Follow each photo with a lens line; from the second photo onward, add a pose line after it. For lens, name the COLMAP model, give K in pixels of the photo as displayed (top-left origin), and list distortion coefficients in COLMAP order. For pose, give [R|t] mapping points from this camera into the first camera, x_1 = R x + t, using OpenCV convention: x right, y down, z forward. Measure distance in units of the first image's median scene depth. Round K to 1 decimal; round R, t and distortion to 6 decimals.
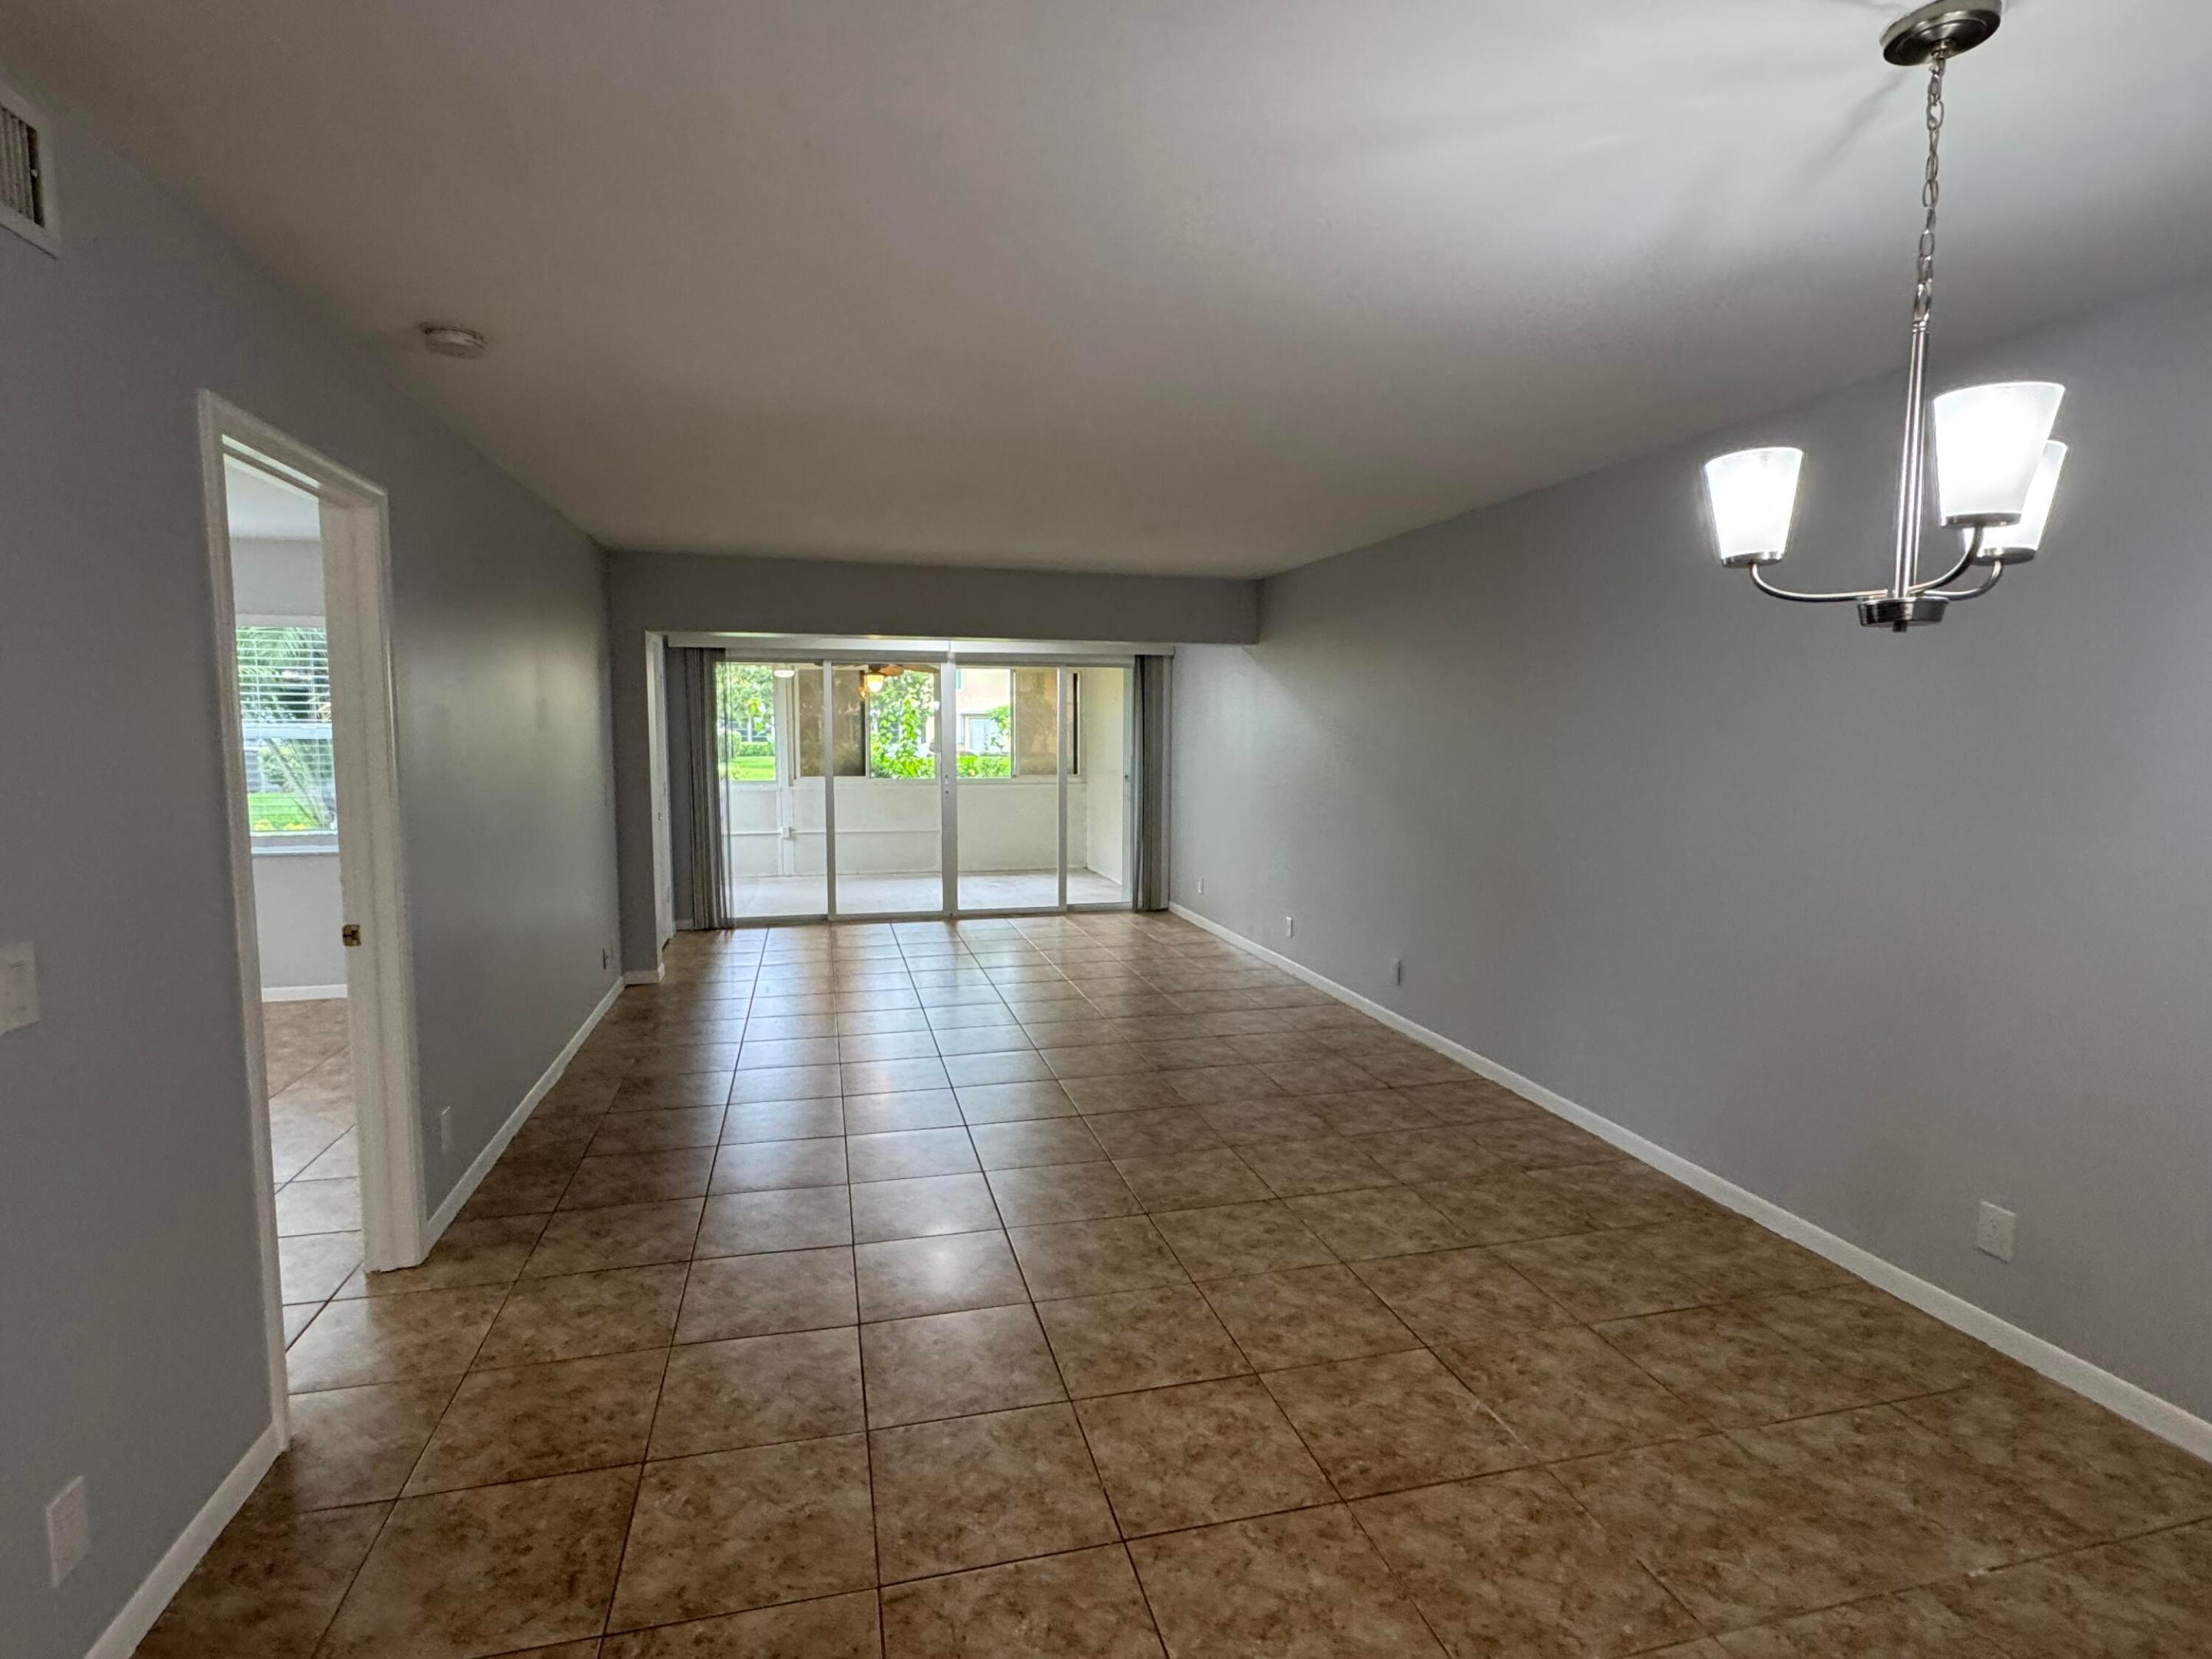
lens RADIAL K [[1095.9, 0, 1110.8], [0, 1095.9, 821.8], [0, 0, 1]] dist [-0.005017, -0.000339]
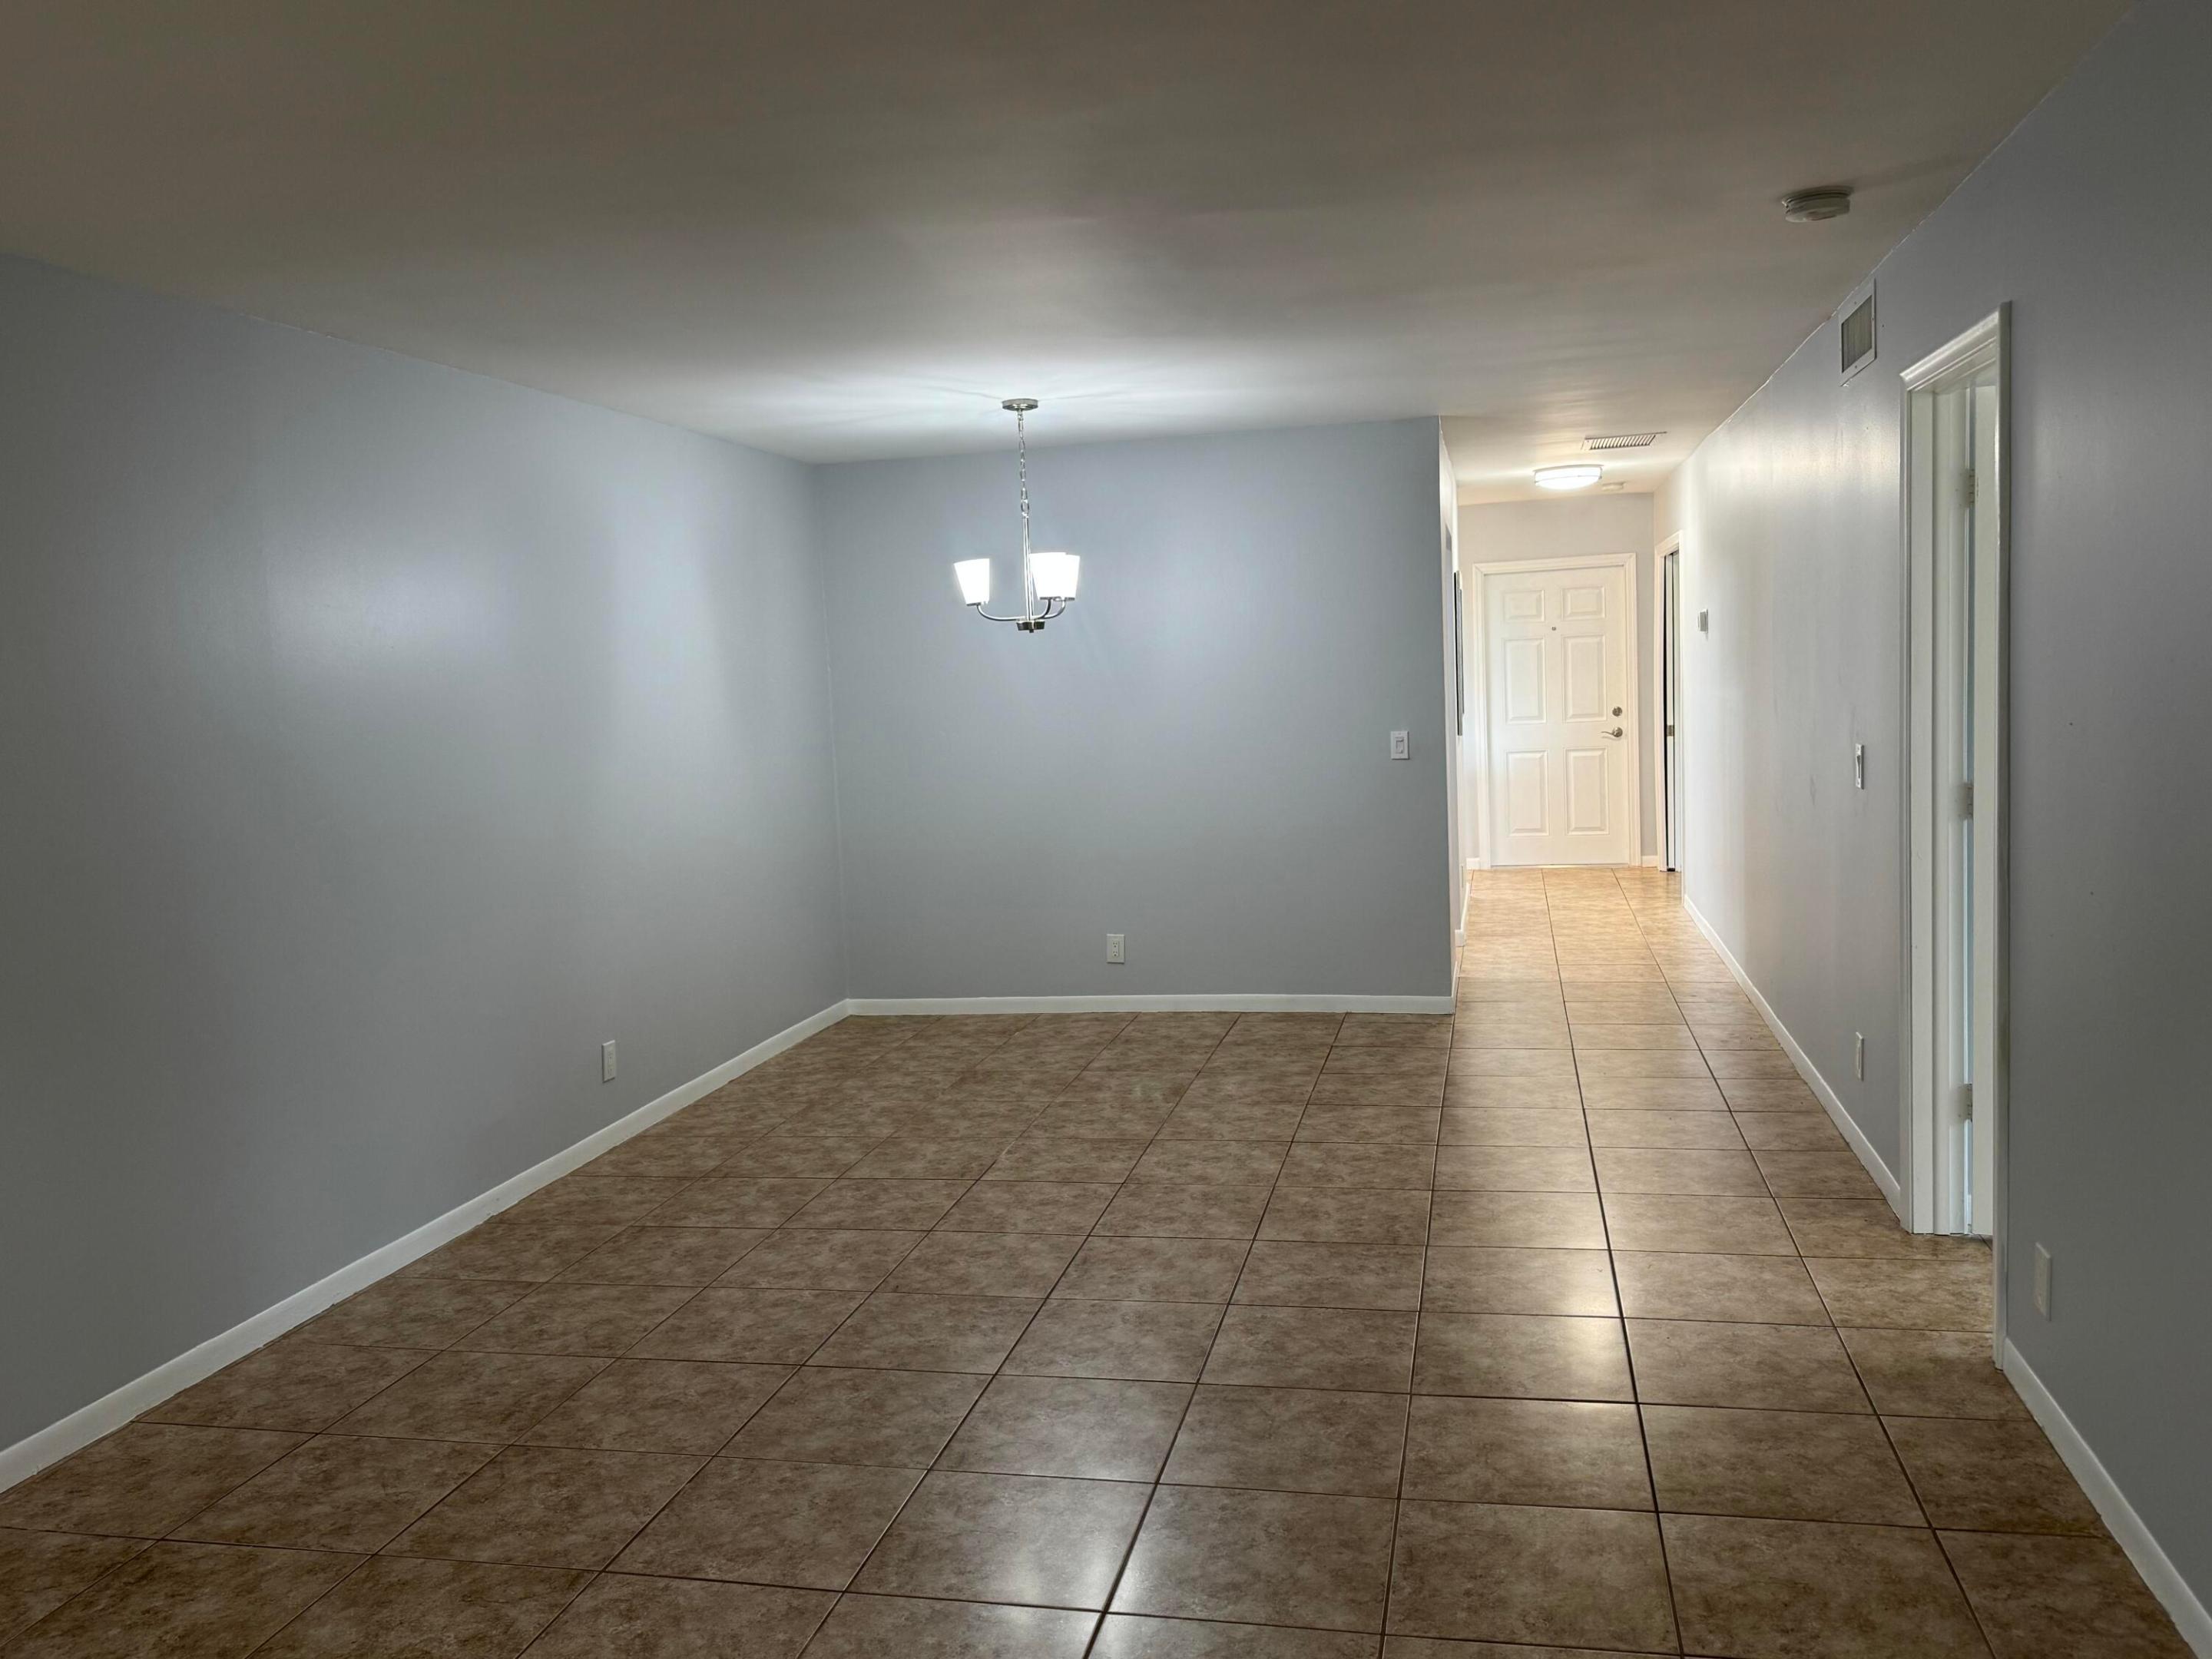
lens RADIAL K [[1745.0, 0, 1111.8], [0, 1745.0, 834.0], [0, 0, 1]] dist [0.015556, -0.000402]
pose [[-0.888717, -0.006616, 0.458408, -0.596714], [0.083514, 0.980829, 0.176066, -0.187339], [-0.450785, 0.194756, -0.871127, 2.072216]]
